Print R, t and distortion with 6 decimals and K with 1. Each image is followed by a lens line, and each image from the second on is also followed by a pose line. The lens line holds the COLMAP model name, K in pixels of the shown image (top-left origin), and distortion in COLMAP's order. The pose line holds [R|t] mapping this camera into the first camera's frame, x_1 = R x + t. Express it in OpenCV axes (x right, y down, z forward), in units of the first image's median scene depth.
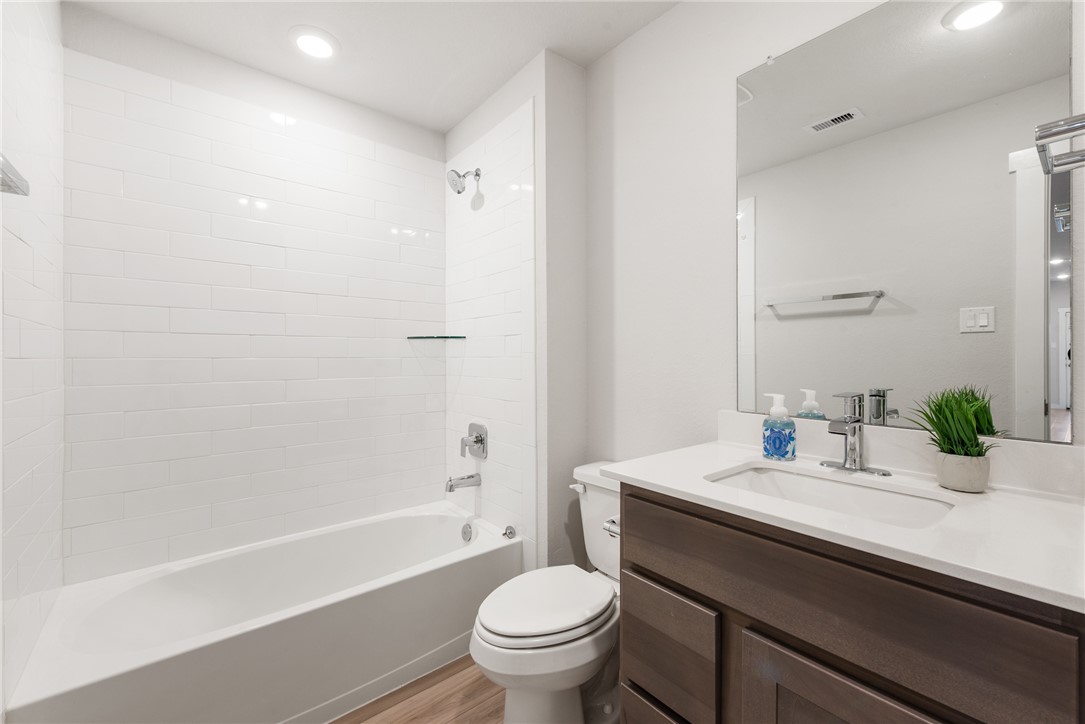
lens RADIAL K [[438.8, 0, 542.5], [0, 438.8, 362.0], [0, 0, 1]] dist [-0.000016, 0.000007]
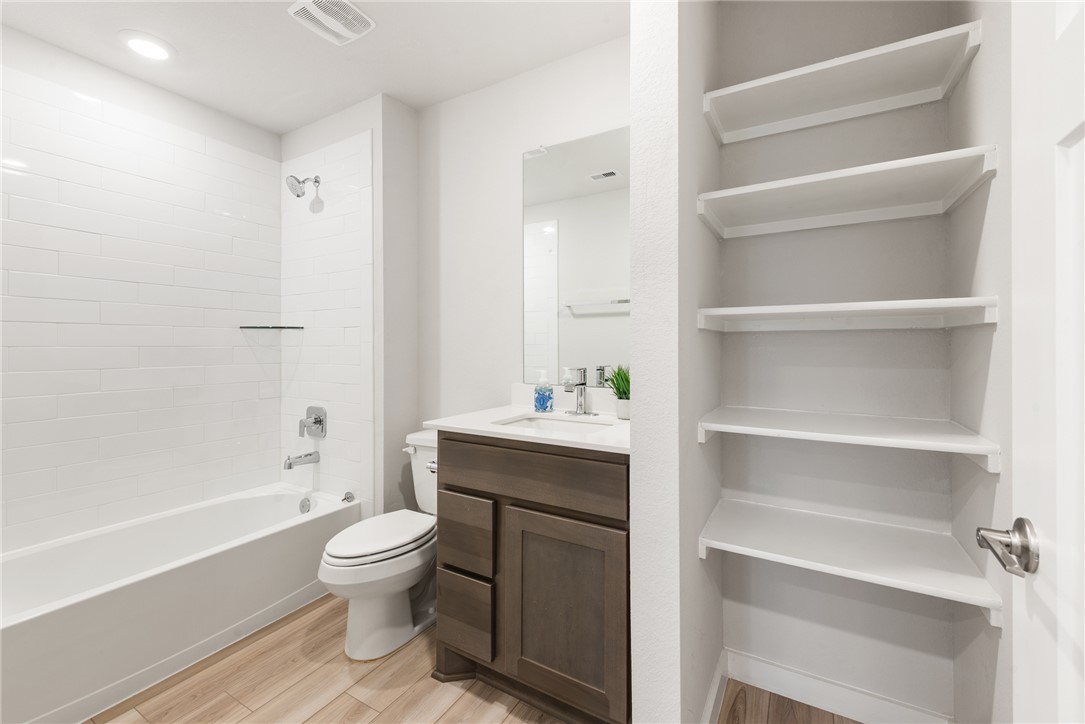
lens RADIAL K [[452.3, 0, 542.4], [0, 452.3, 344.2], [0, 0, 1]] dist [0.010789, -0.000222]
pose [[0.938779, 0.002784, 0.344507, -0.009086], [0.003204, 0.999854, -0.016810, 0.006222], [-0.344504, 0.016885, 0.938633, -0.329943]]
